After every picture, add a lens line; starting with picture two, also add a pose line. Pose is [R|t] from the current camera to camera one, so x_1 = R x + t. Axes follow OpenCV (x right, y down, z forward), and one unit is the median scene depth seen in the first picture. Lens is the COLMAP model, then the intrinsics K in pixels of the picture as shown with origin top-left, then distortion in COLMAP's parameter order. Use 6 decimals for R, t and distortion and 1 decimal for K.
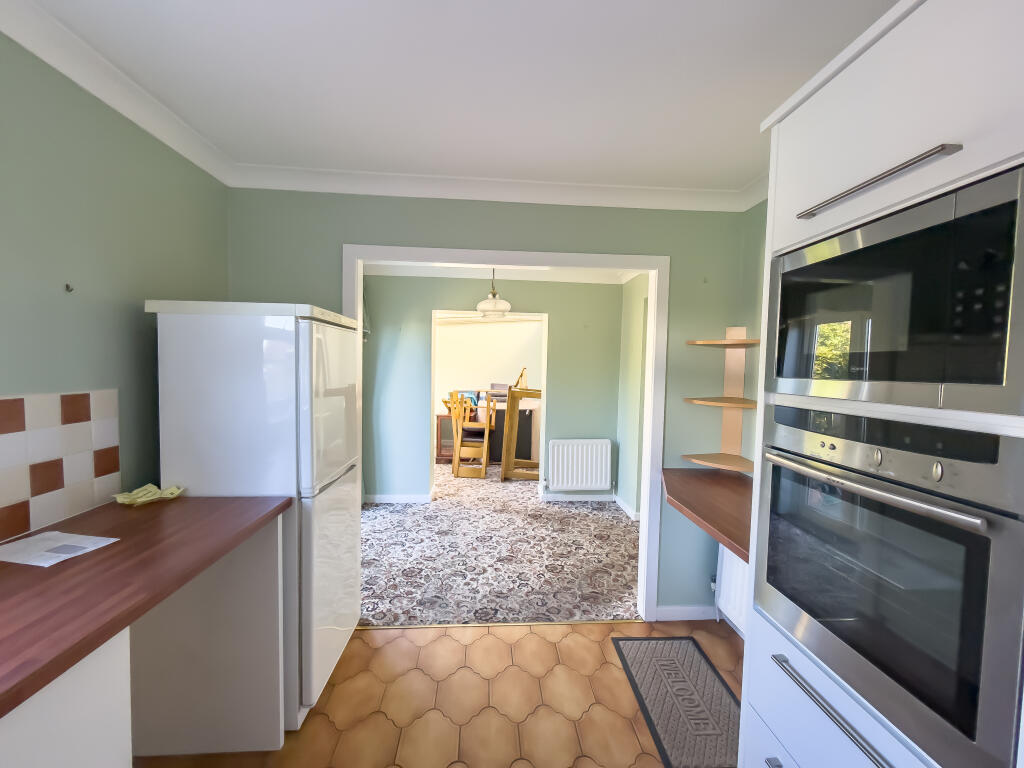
lens RADIAL K [[406.2, 0, 513.2], [0, 406.2, 382.0], [0, 0, 1]] dist [0.000589, 0.000015]
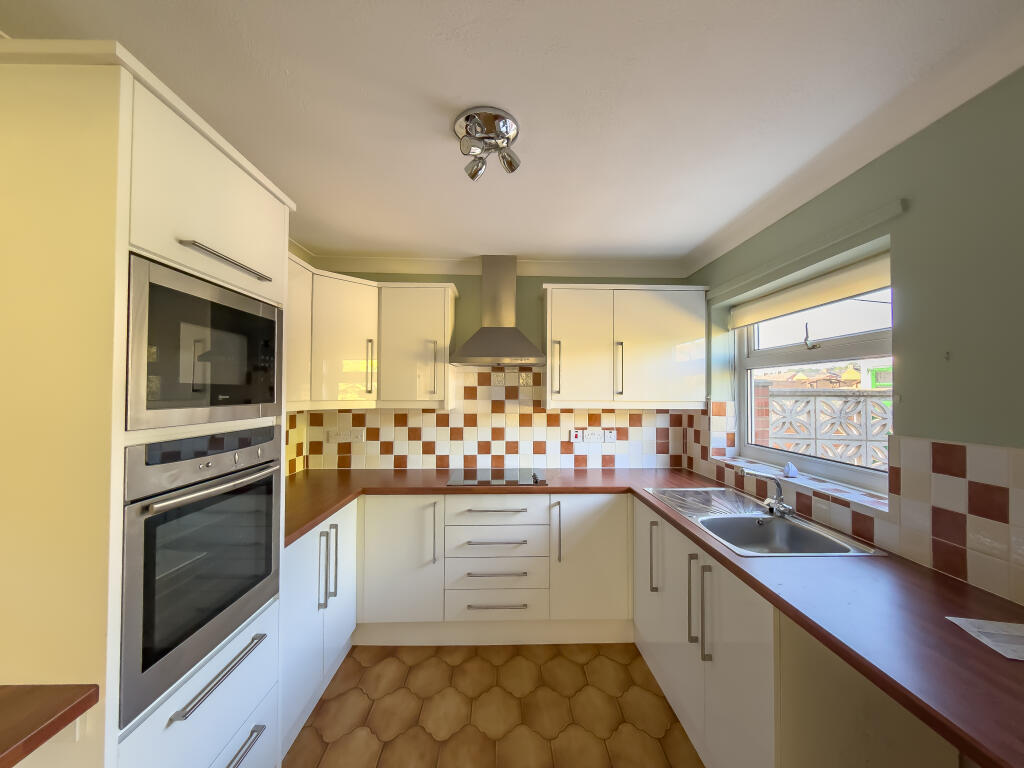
lens RADIAL K [[406.2, 0, 514.4], [0, 406.2, 385.6], [0, 0, 1]] dist [0.000589, 0.000015]
pose [[-0.998116, -0.022506, 0.057084, -0.143822], [-0.021140, 0.999478, 0.024430, -0.112821], [-0.057604, 0.023177, -0.998070, 2.100379]]
